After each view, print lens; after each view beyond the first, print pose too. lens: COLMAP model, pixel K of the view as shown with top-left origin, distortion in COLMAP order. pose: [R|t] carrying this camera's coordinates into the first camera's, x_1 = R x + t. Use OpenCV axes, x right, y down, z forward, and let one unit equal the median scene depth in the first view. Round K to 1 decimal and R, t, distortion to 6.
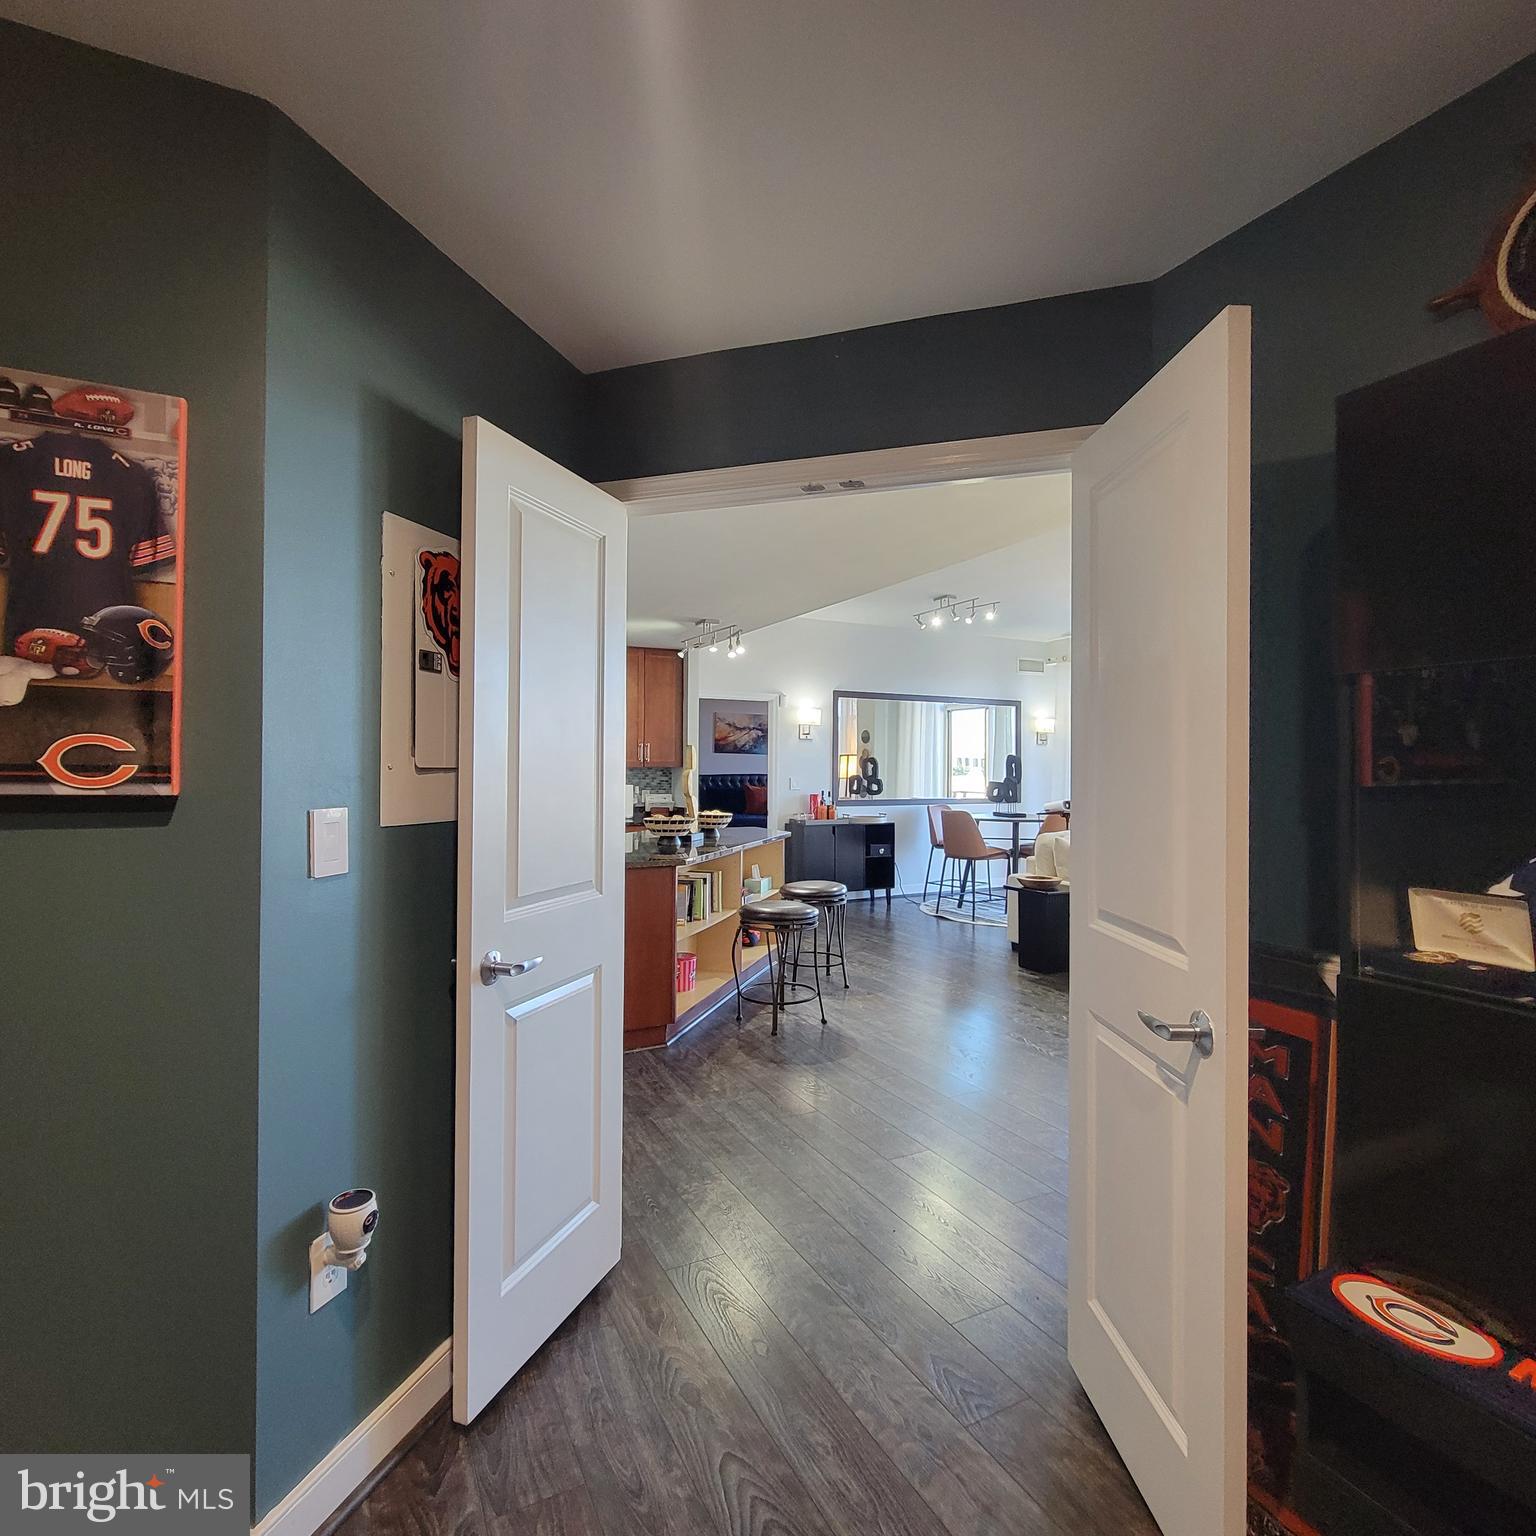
lens RADIAL K [[833.0, 0, 758.7], [0, 833.0, 757.6], [0, 0, 1]] dist [-0.002120, -0.000970]
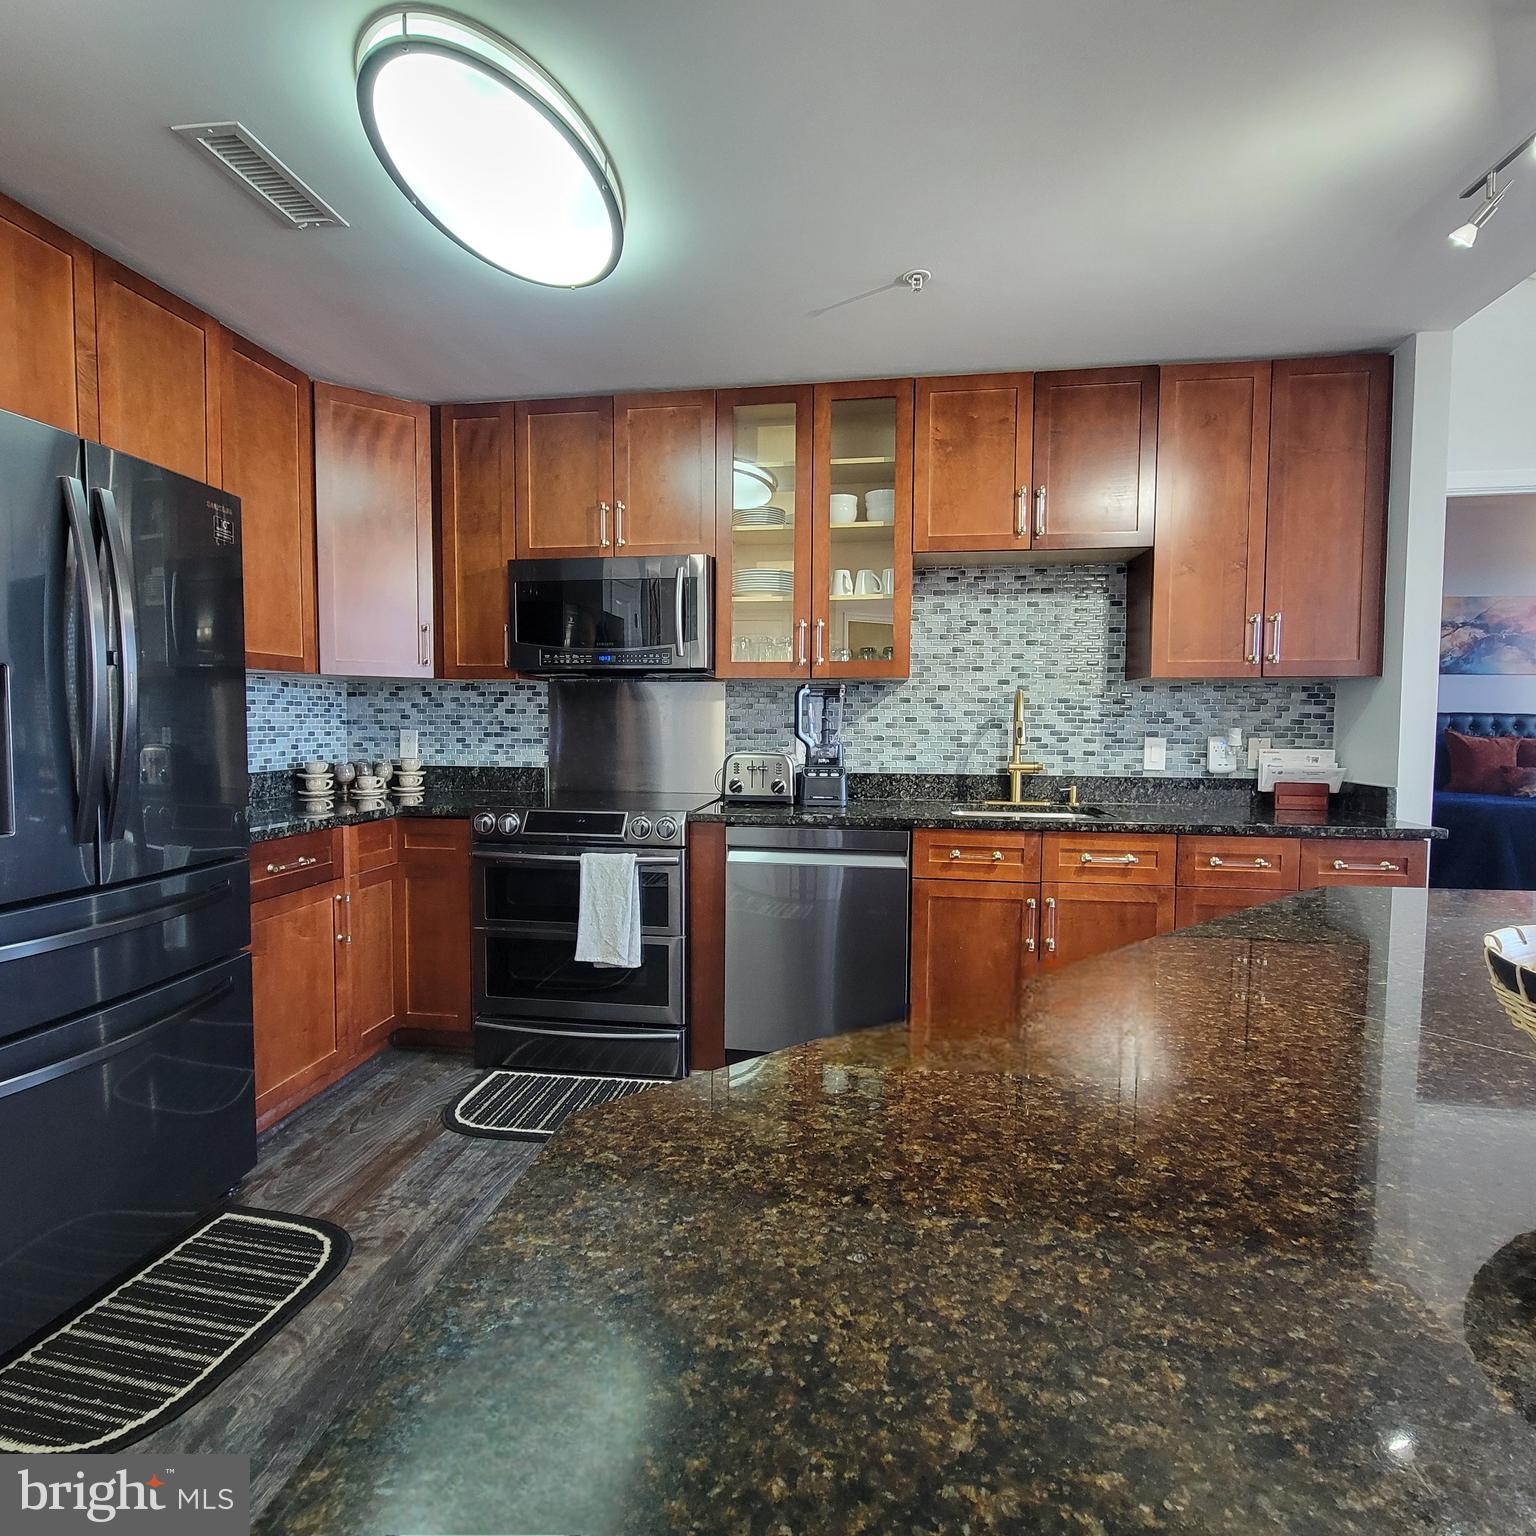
lens RADIAL K [[833.0, 0, 758.7], [0, 833.0, 757.6], [0, 0, 1]] dist [-0.002120, -0.000970]
pose [[0.819661, 0.024773, -0.572313, -0.104163], [0.006367, 0.998609, 0.052345, 0.026101], [0.572814, -0.046550, 0.818363, 0.534214]]
